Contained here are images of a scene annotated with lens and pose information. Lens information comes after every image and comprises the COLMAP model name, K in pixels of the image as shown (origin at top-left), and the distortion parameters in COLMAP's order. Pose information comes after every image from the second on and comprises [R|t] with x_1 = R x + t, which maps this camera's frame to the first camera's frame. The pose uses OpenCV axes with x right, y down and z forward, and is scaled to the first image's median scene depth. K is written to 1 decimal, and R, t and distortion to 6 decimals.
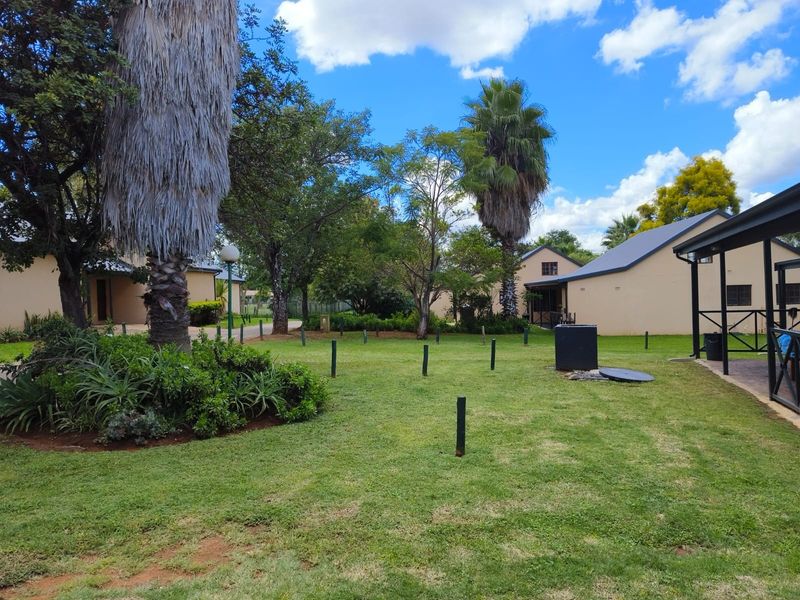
lens RADIAL K [[509.9, 0, 387.2], [0, 509.9, 297.5], [0, 0, 1]] dist [0.047554, -0.058136]
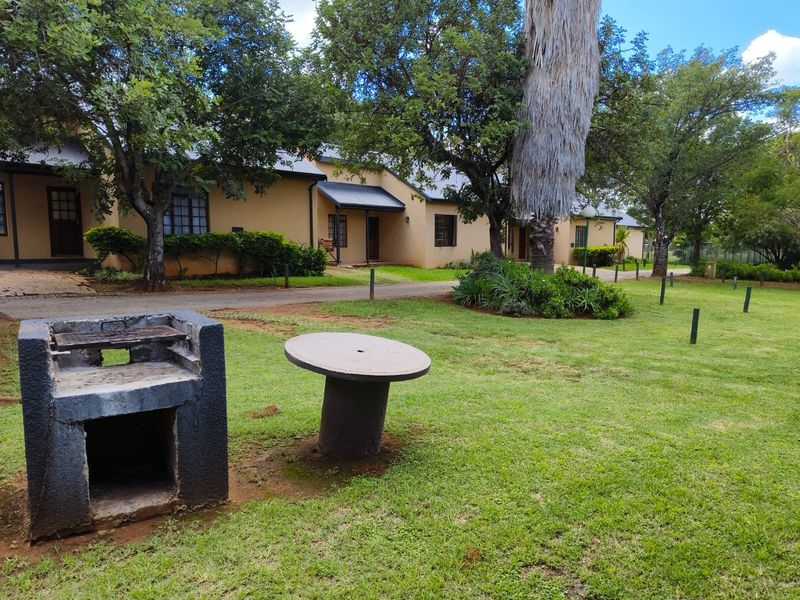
lens RADIAL K [[509.9, 0, 387.2], [0, 509.9, 297.5], [0, 0, 1]] dist [0.047554, -0.058136]
pose [[0.712827, 0.100922, -0.694040, 0.406392], [-0.025384, 0.992657, 0.118273, -0.003760], [0.700880, -0.066691, 0.710155, -0.576005]]
